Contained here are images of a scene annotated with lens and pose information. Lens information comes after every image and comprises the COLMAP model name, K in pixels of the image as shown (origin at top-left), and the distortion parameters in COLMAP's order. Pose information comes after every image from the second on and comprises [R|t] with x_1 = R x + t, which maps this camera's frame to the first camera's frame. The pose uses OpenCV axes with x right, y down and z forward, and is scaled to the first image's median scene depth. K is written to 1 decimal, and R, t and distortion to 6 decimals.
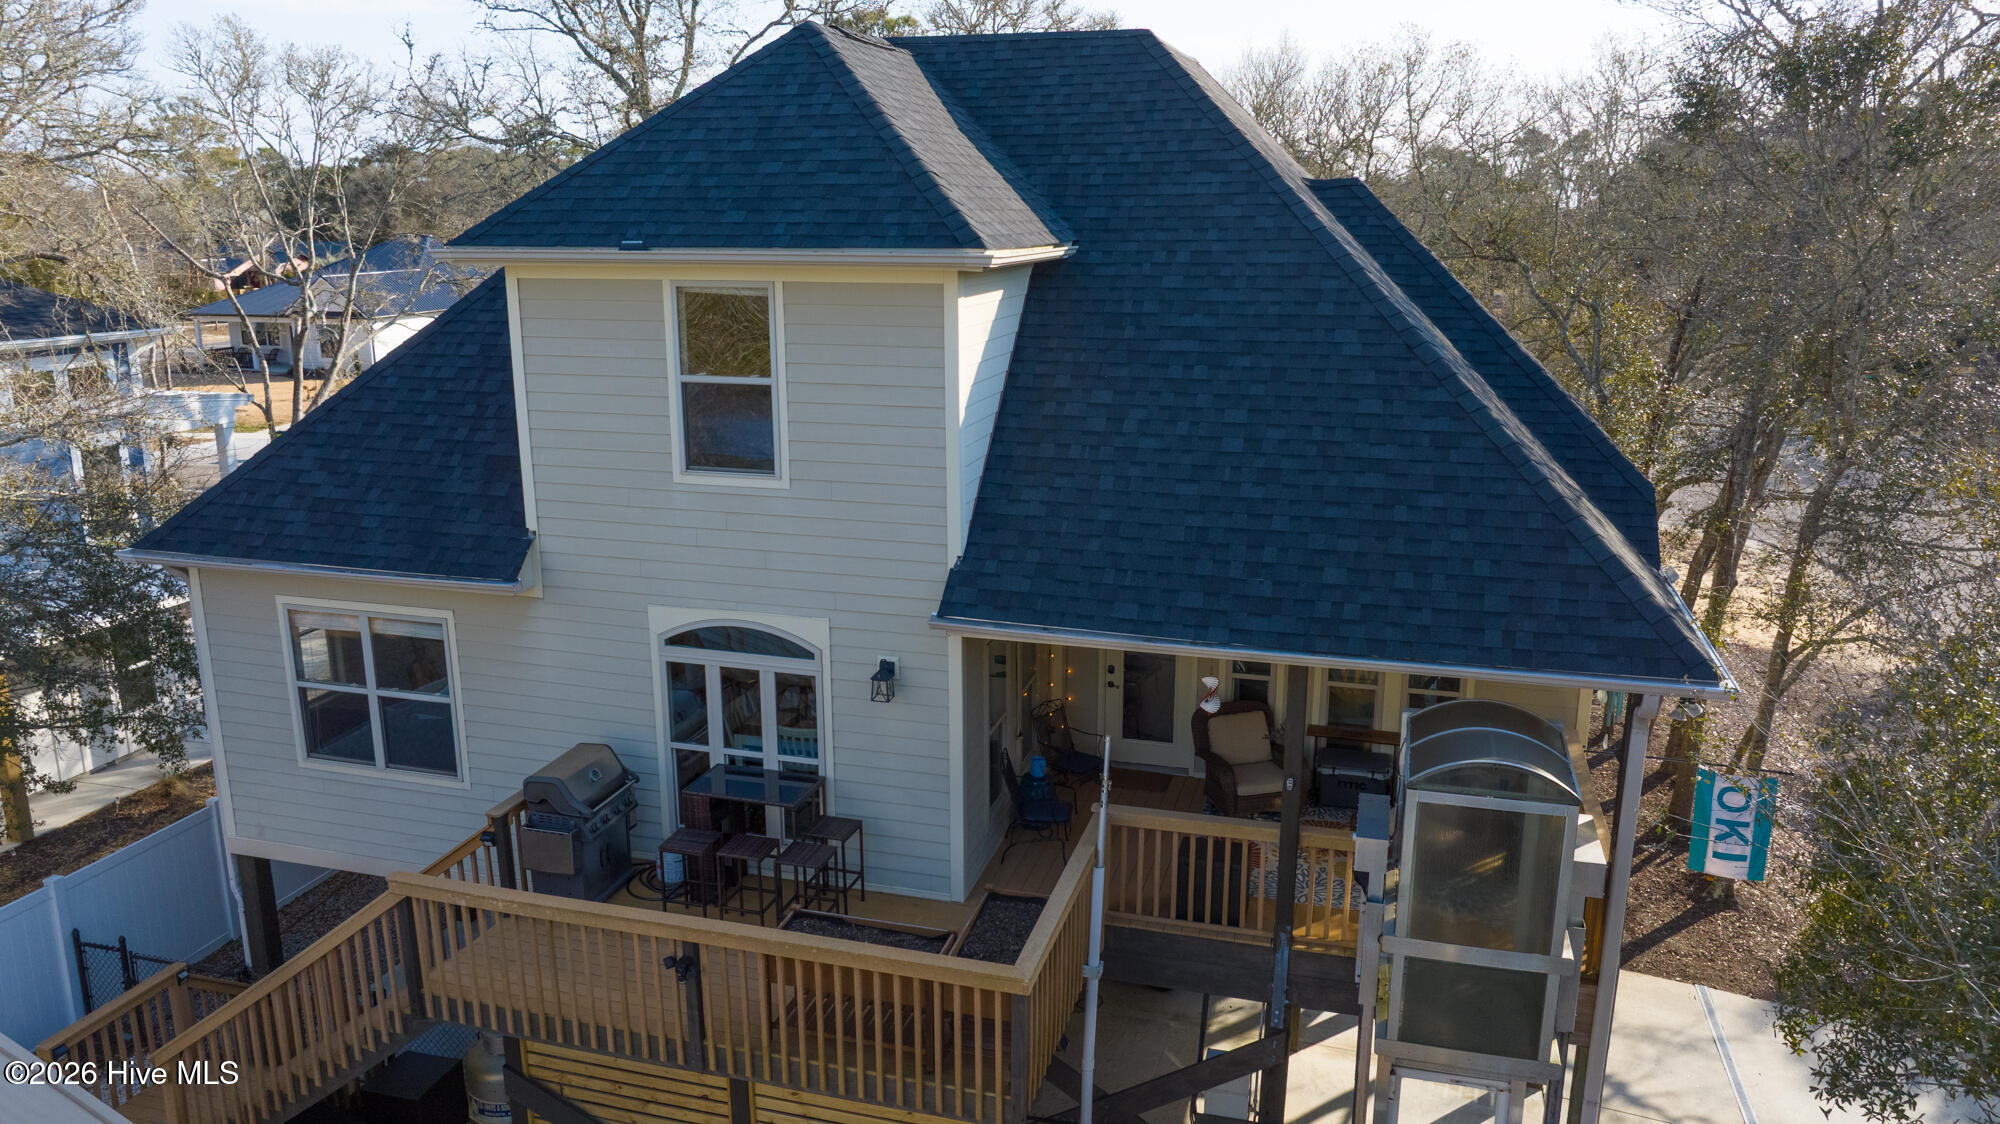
lens RADIAL K [[1413.3, 0, 1000.0], [0, 1413.3, 562.0], [0, 0, 1]] dist [-0.007211, 0.004653]
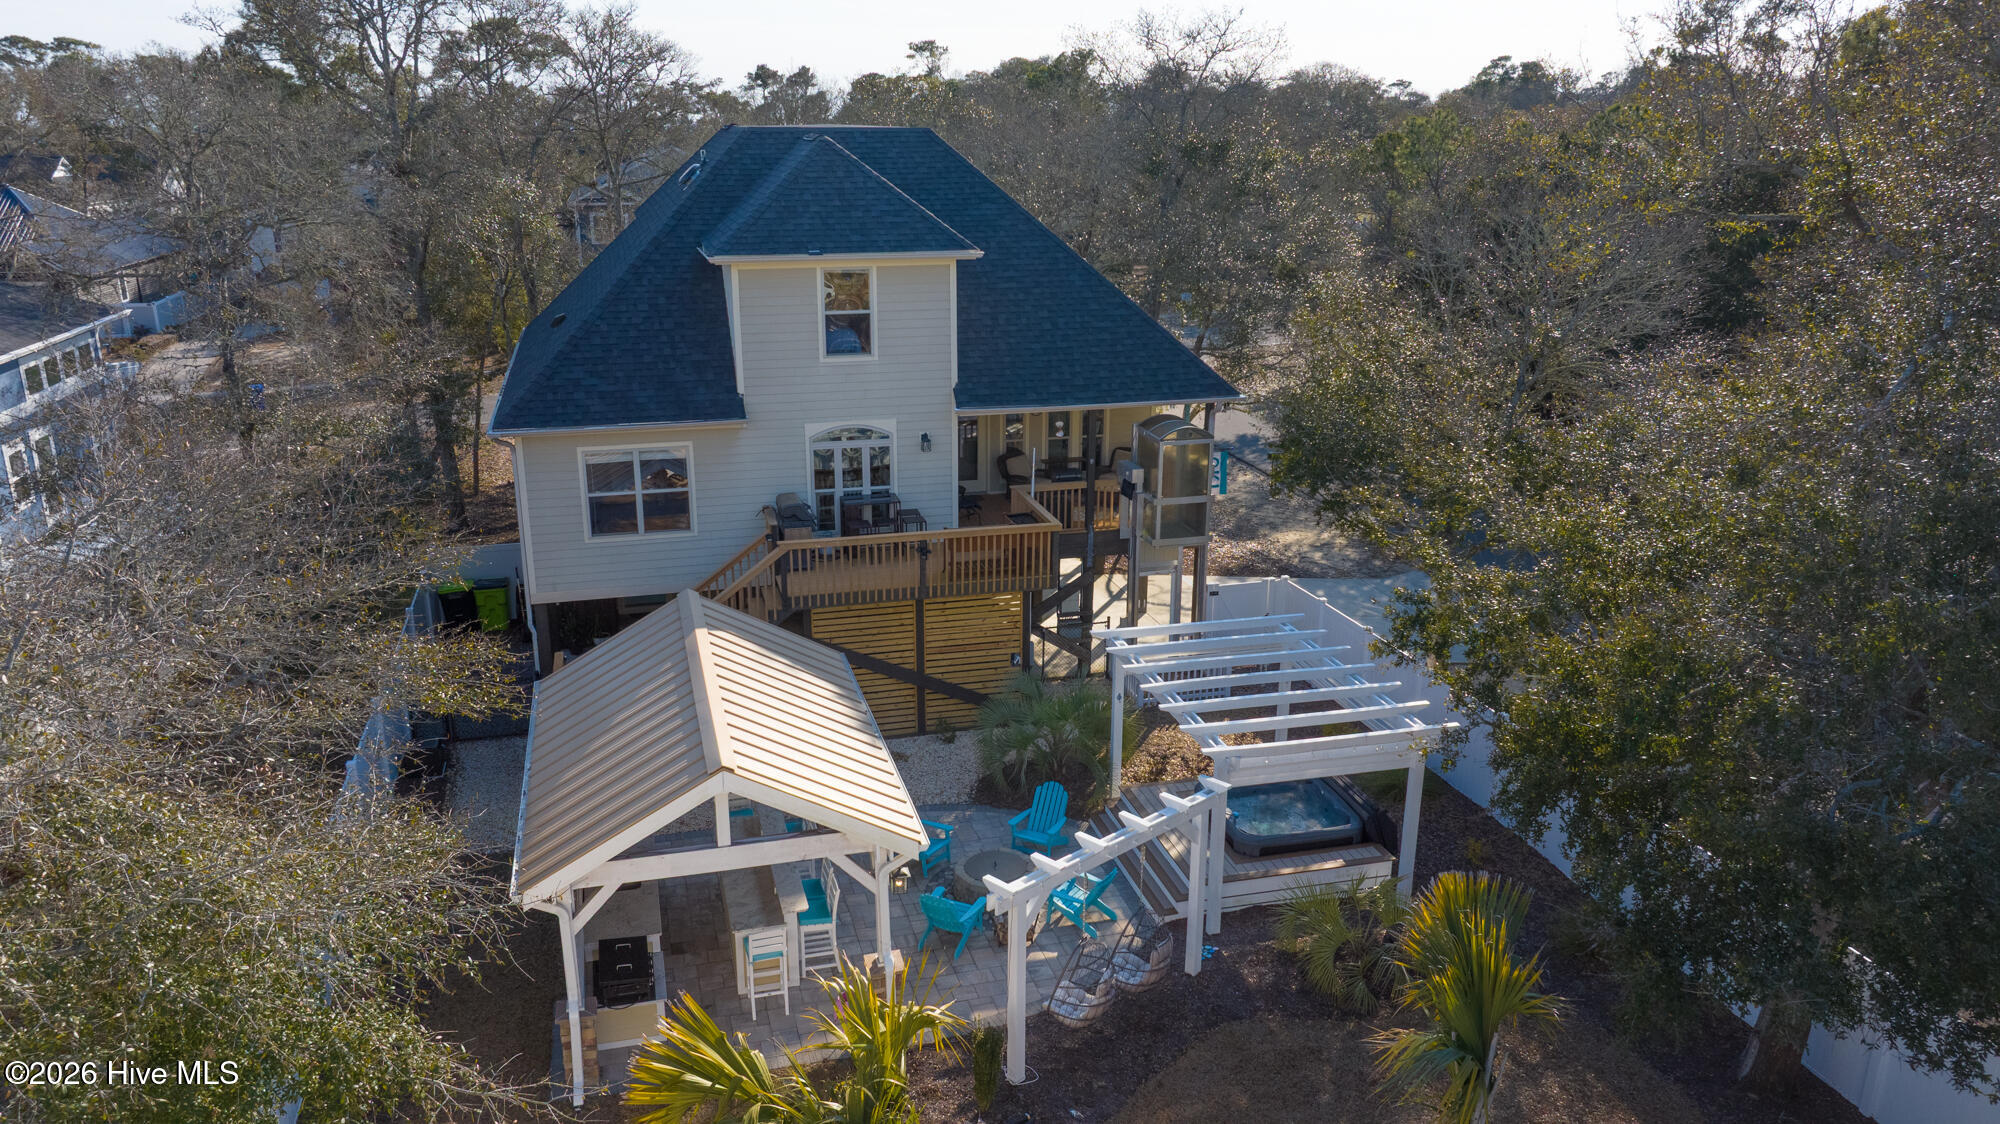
lens RADIAL K [[1413.3, 0, 1000.0], [0, 1413.3, 562.0], [0, 0, 1]] dist [-0.007211, 0.004653]
pose [[0.853908, -0.150893, 0.498069, -1.085438], [0.123936, 0.988470, 0.086983, 0.087677], [-0.505452, -0.012547, 0.862764, -0.958683]]
